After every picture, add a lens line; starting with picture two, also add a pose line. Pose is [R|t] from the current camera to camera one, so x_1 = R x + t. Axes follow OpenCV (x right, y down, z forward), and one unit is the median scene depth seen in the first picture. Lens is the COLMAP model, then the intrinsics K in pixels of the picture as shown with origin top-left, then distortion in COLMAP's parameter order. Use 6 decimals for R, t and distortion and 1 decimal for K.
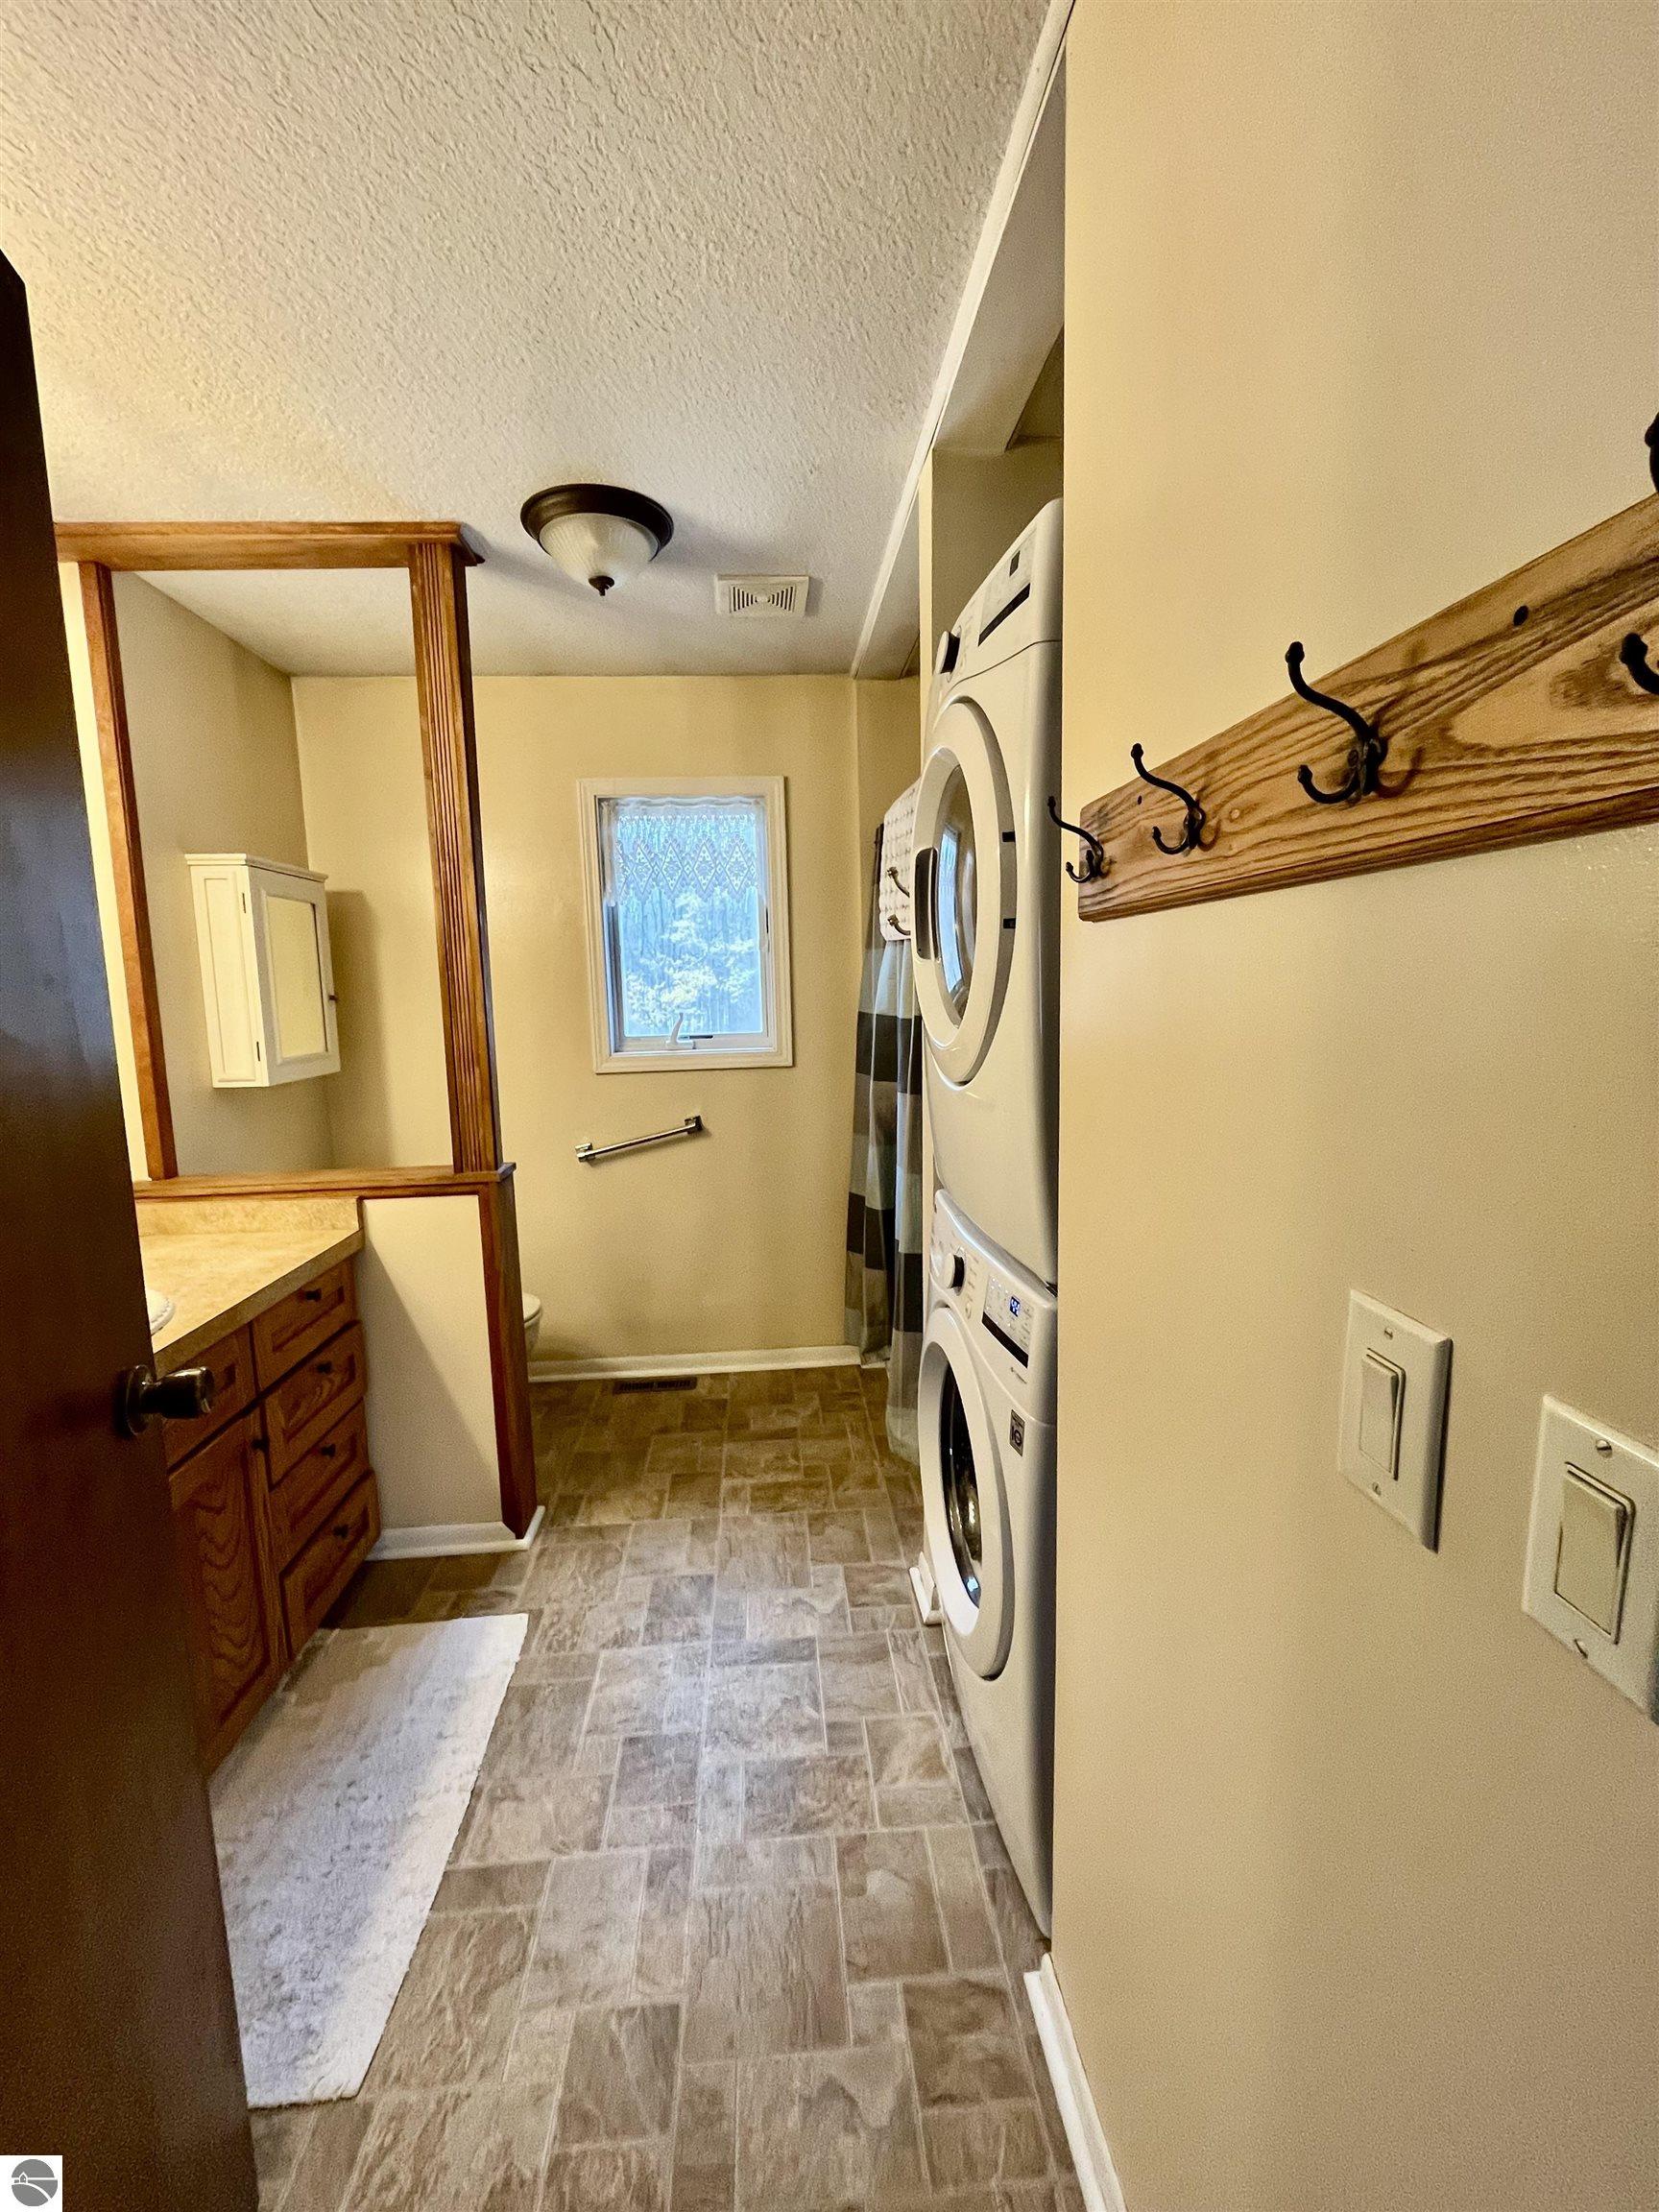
lens RADIAL K [[896.5, 0, 827.8], [0, 896.5, 1100.9], [0, 0, 1]] dist [-0.004194, -0.000139]
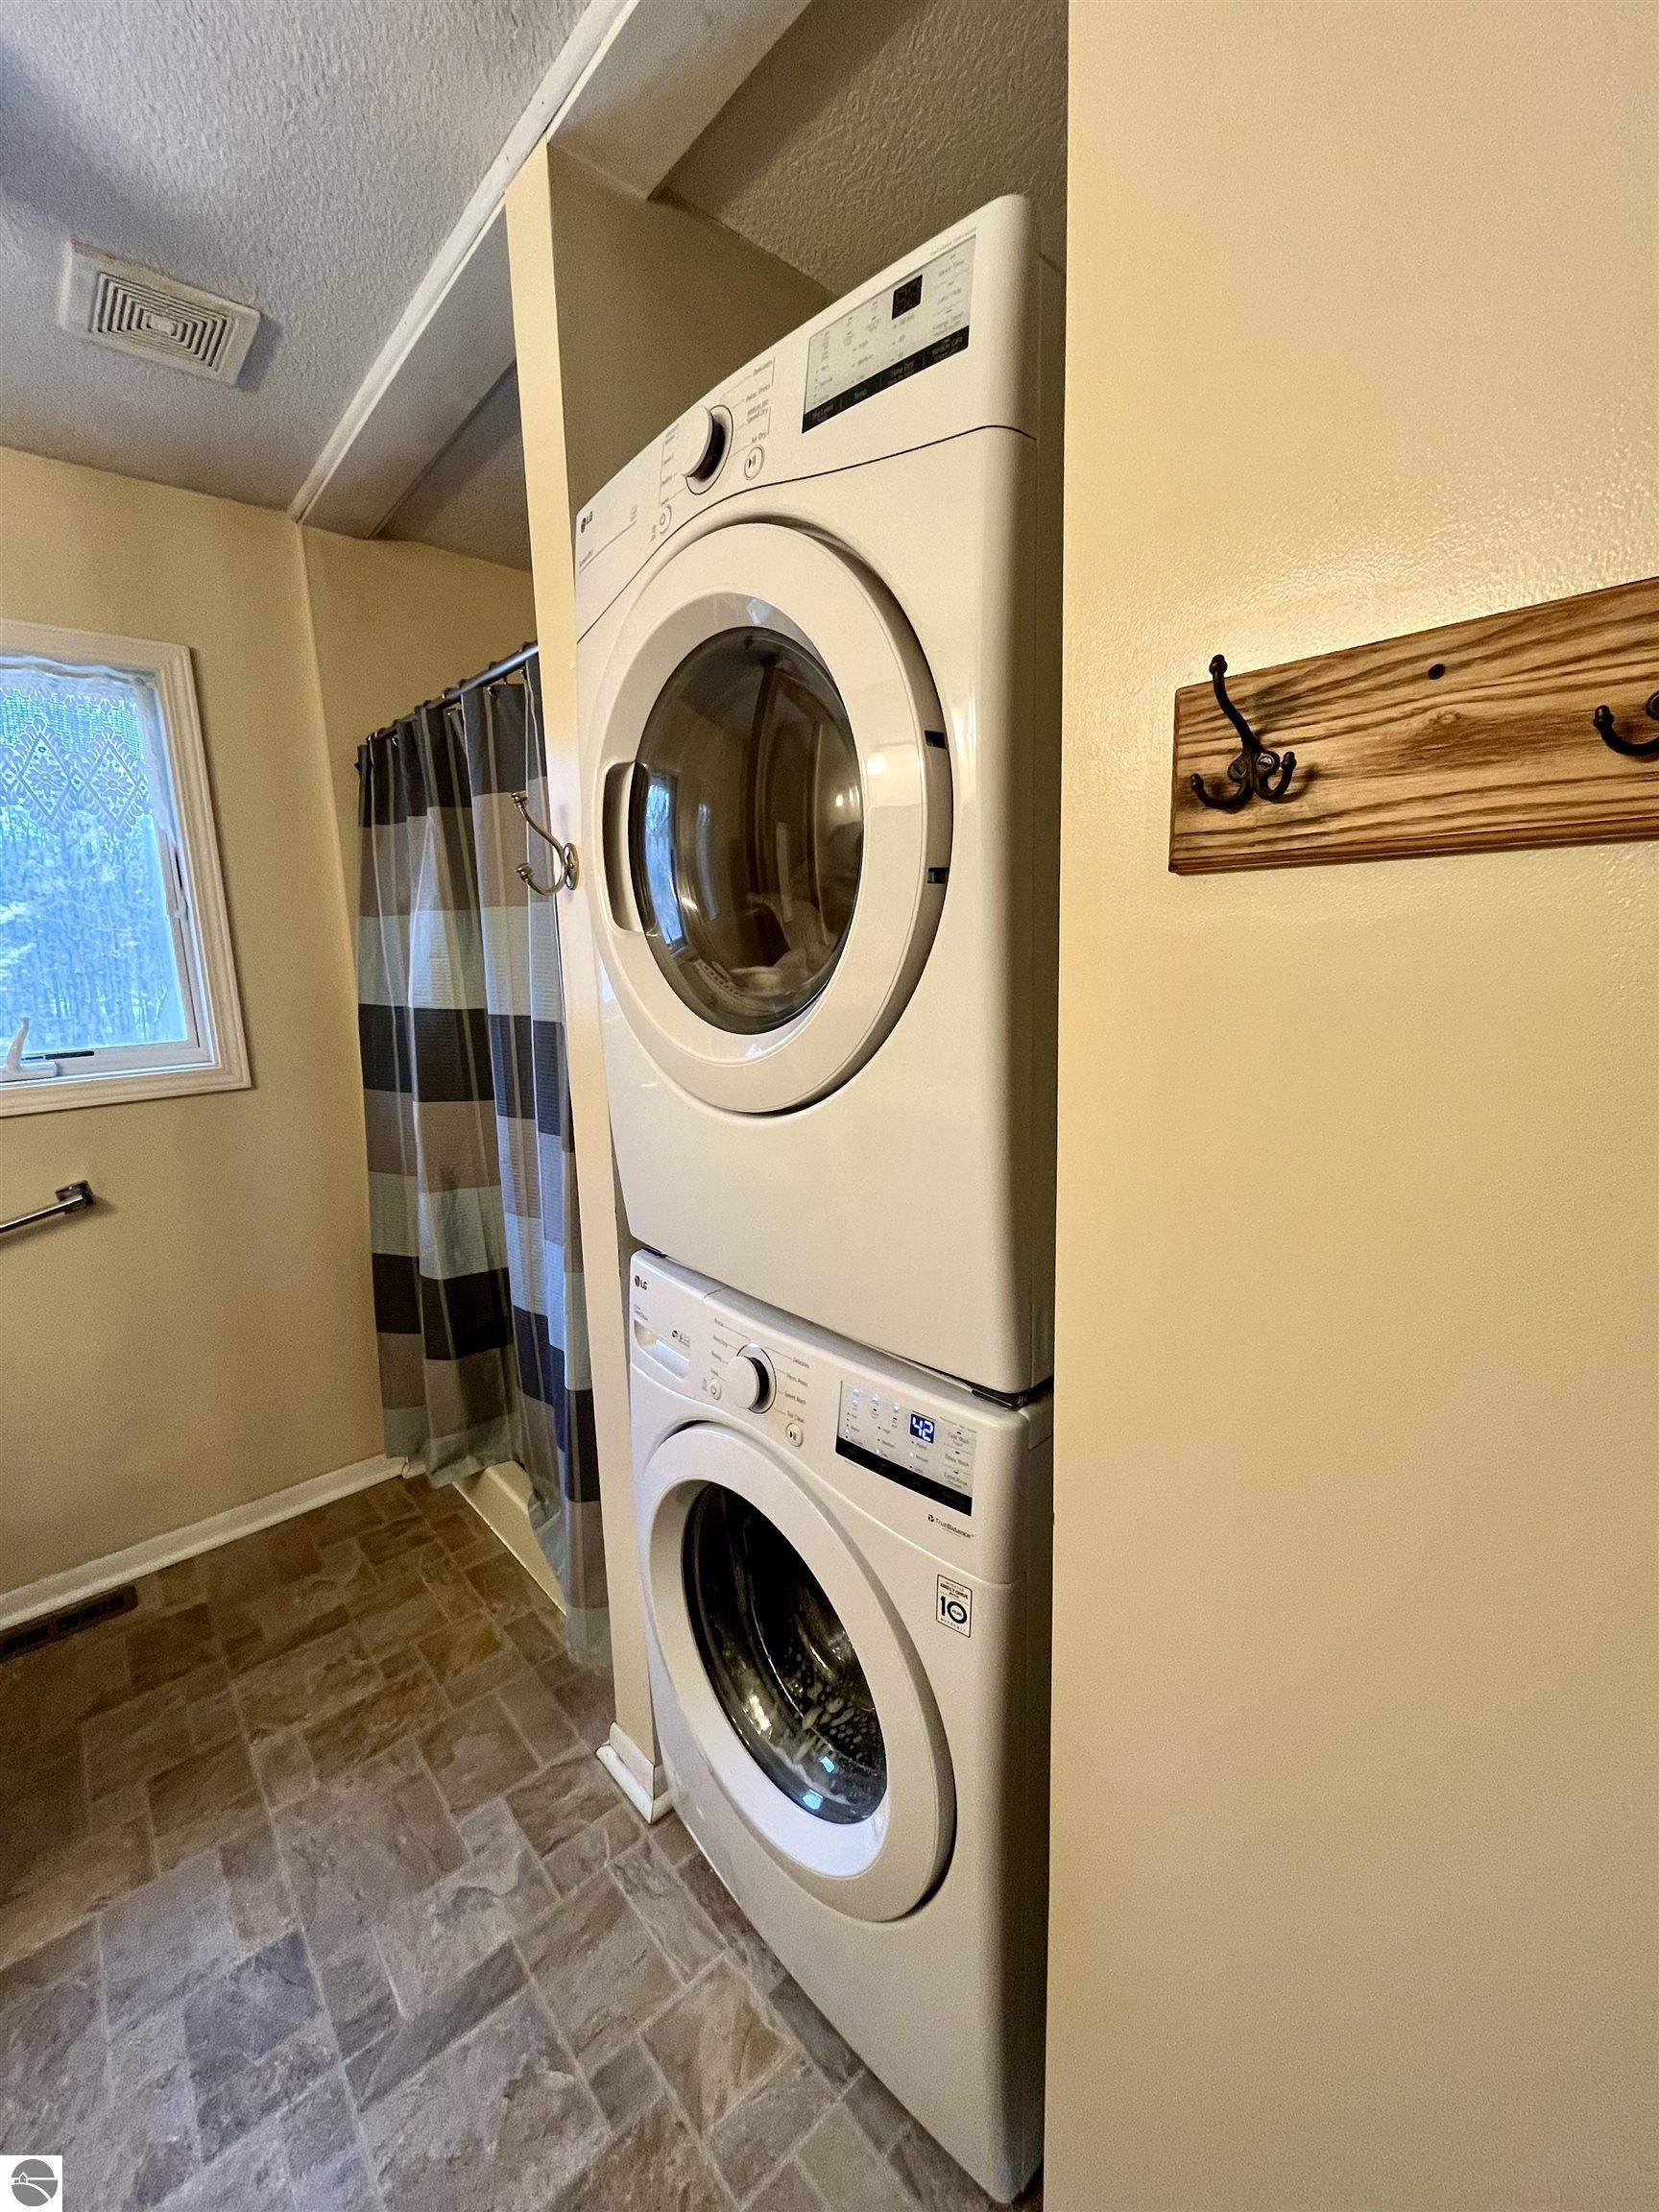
lens RADIAL K [[896.5, 0, 823.7], [0, 896.5, 1096.7], [0, 0, 1]] dist [-0.004194, -0.000139]
pose [[0.796136, -0.107467, 0.595498, -0.152050], [0.091343, 0.994170, 0.057295, -0.047587], [-0.598183, 0.008780, 0.801311, 0.303036]]
